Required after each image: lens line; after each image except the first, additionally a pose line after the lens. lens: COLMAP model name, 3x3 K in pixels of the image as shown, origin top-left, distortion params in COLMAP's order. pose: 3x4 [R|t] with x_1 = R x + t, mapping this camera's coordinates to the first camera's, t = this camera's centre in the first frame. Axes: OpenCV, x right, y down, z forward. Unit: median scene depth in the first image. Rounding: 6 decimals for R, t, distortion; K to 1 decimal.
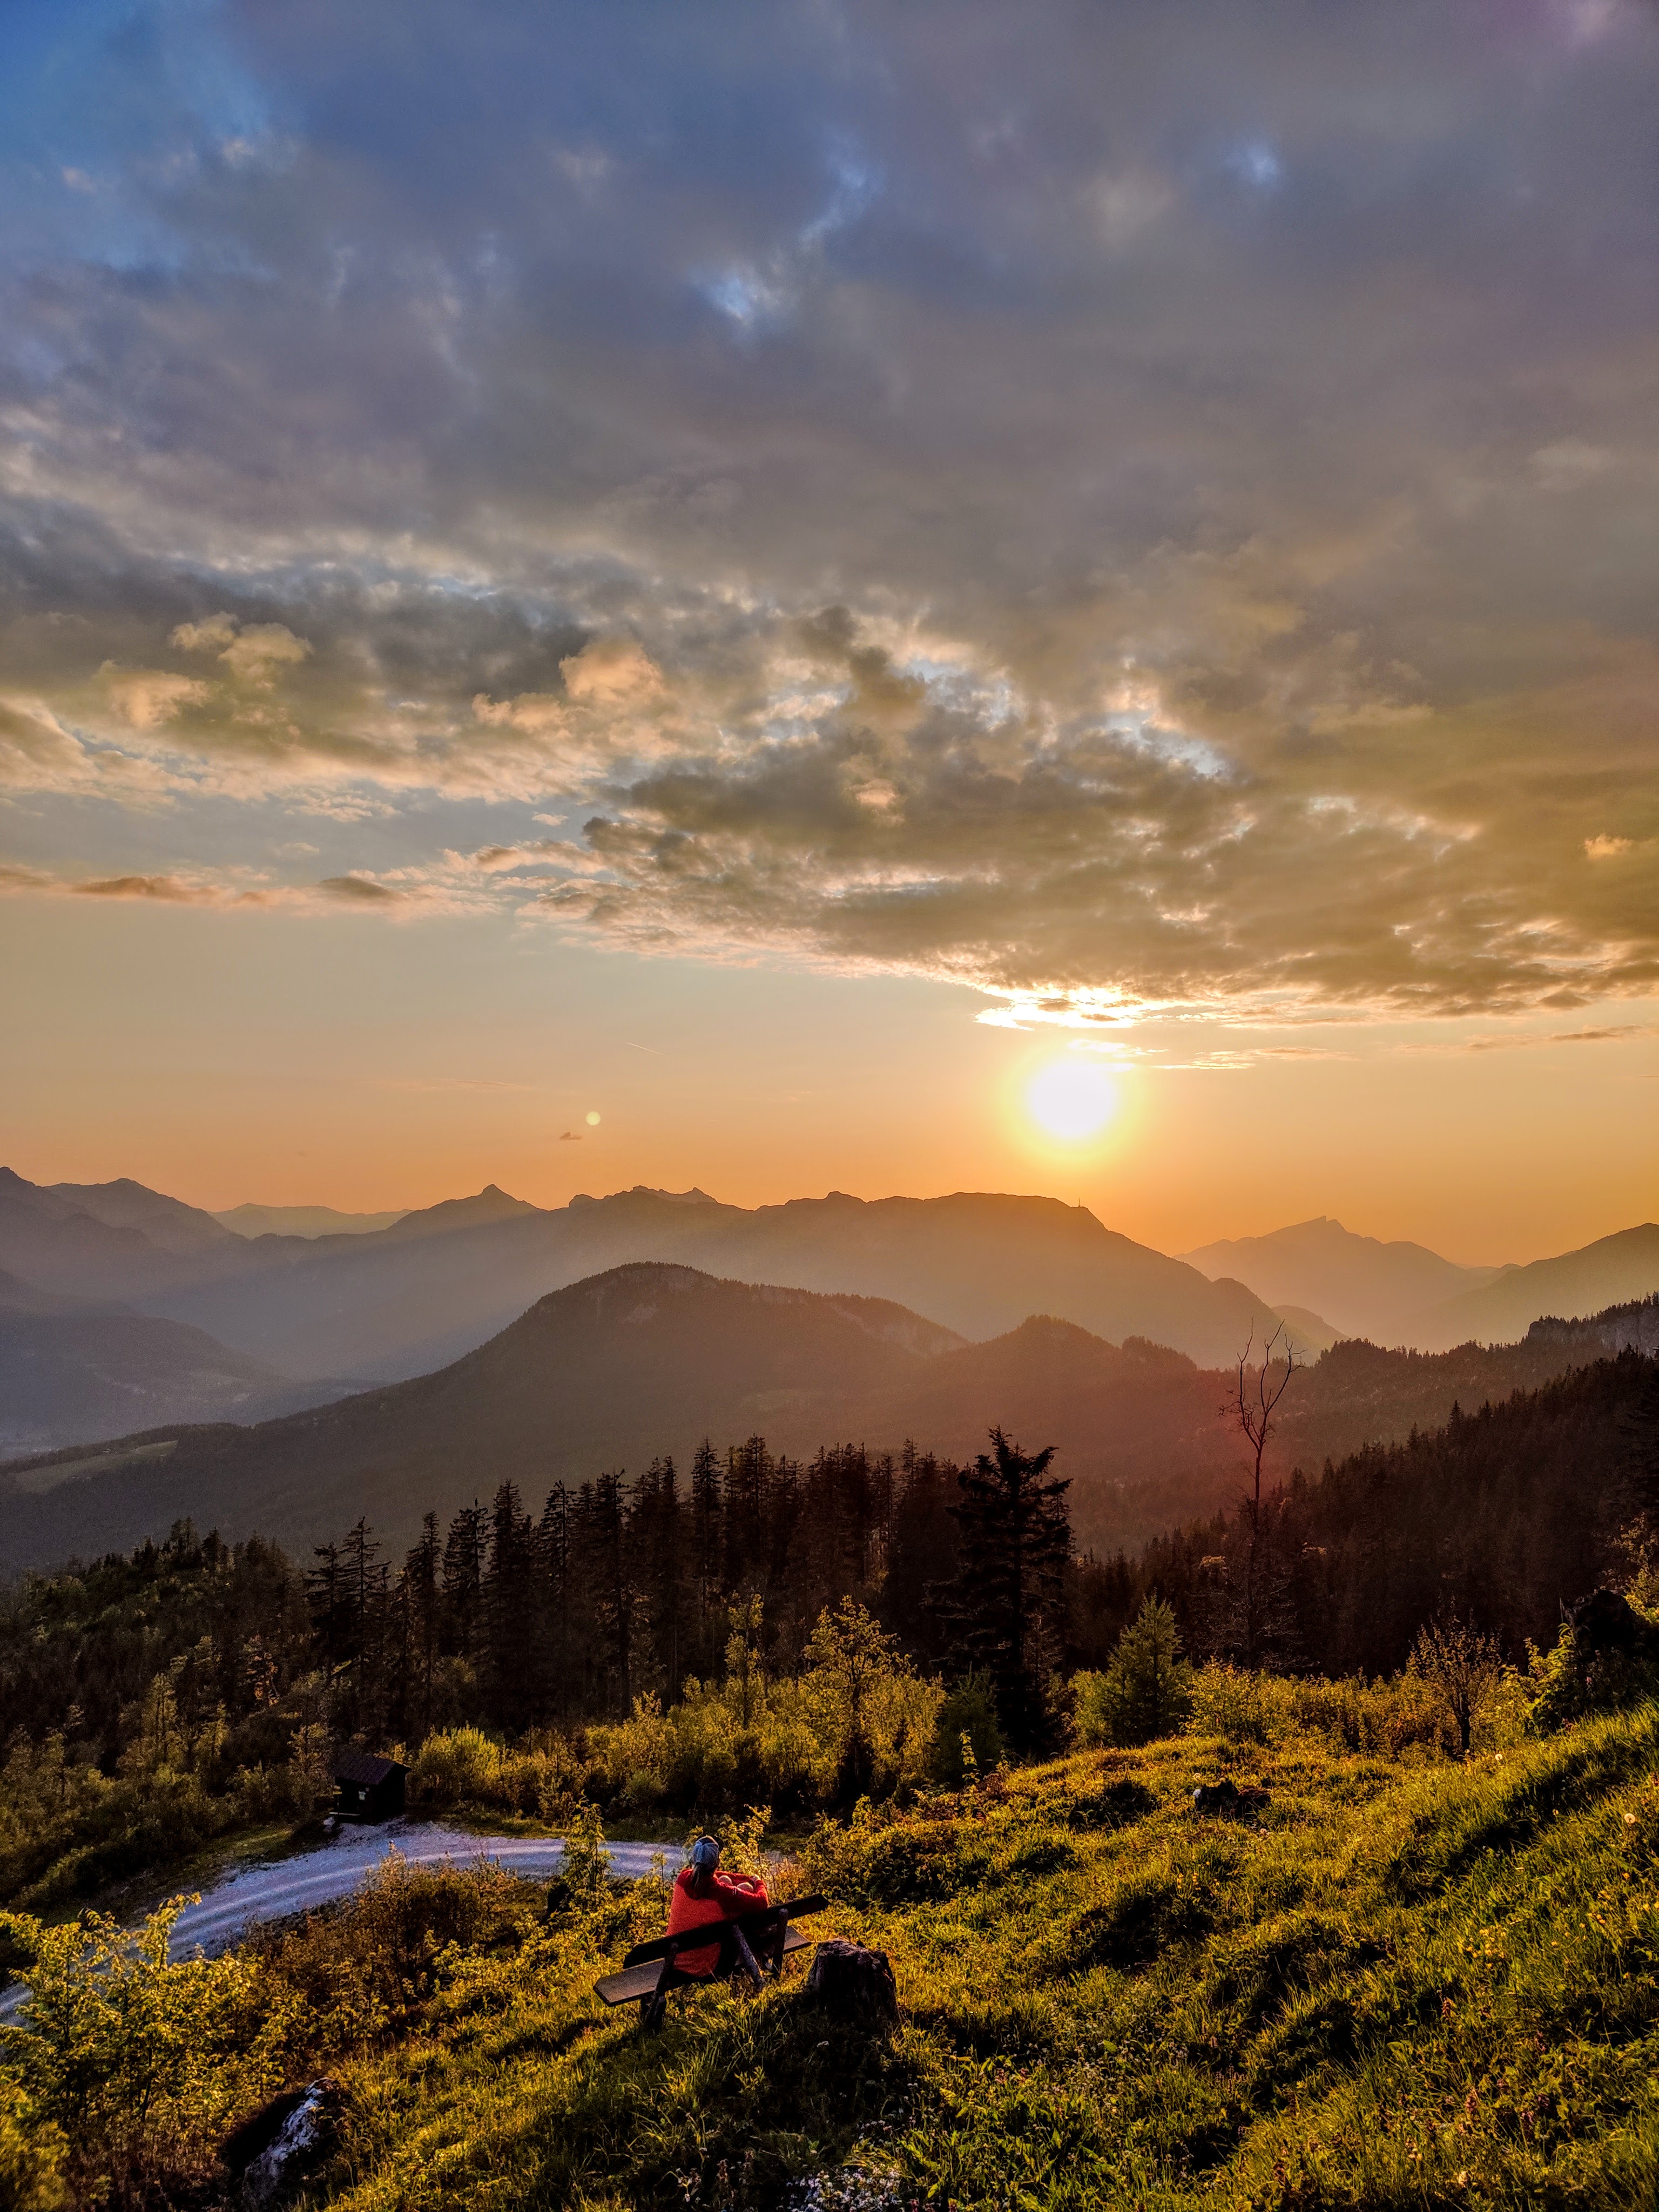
lens RADIAL K [[1585.8, 0, 836.9], [0, 1585.8, 1092.3], [0, 0, 1]] dist [0.037567, 0.001684]
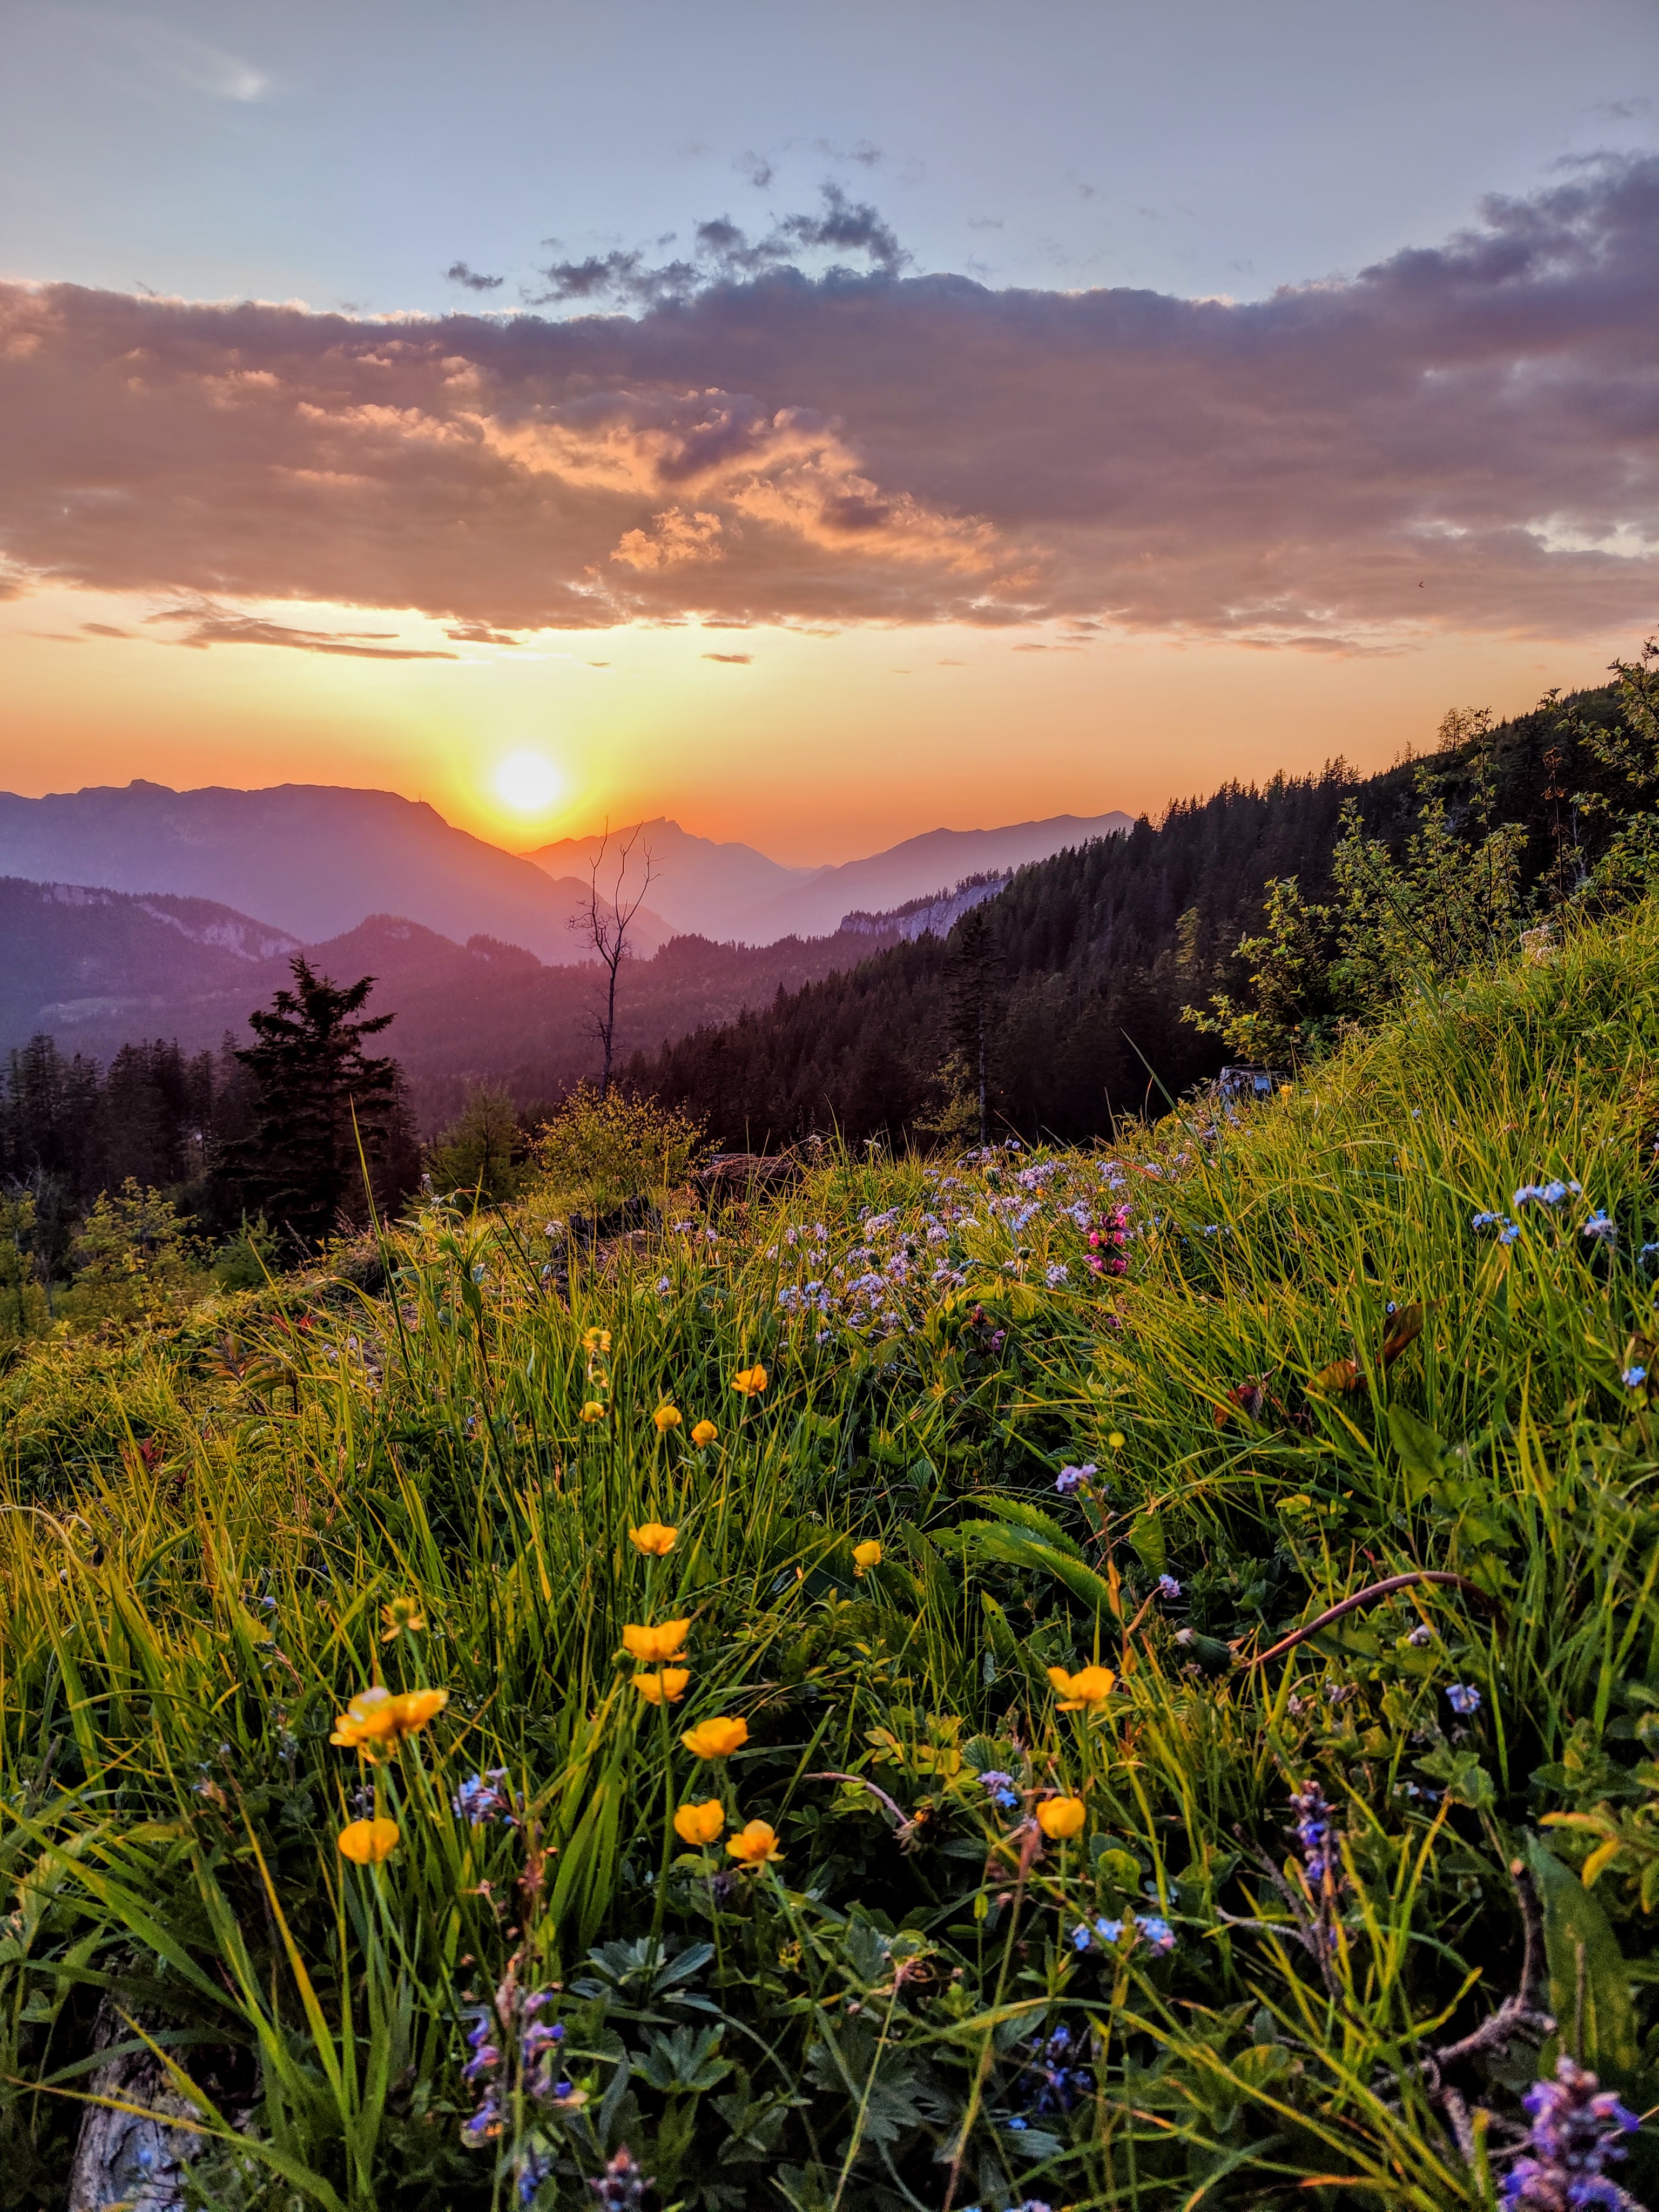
lens RADIAL K [[1585.8, 0, 808.1], [0, 1585.8, 1109.9], [0, 0, 1]] dist [0.037567, 0.001684]
pose [[0.926362, -0.057441, 0.372228, 0.034287], [-0.039634, 0.967946, 0.248010, 0.075344], [-0.374542, -0.244500, 0.894392, 0.154918]]
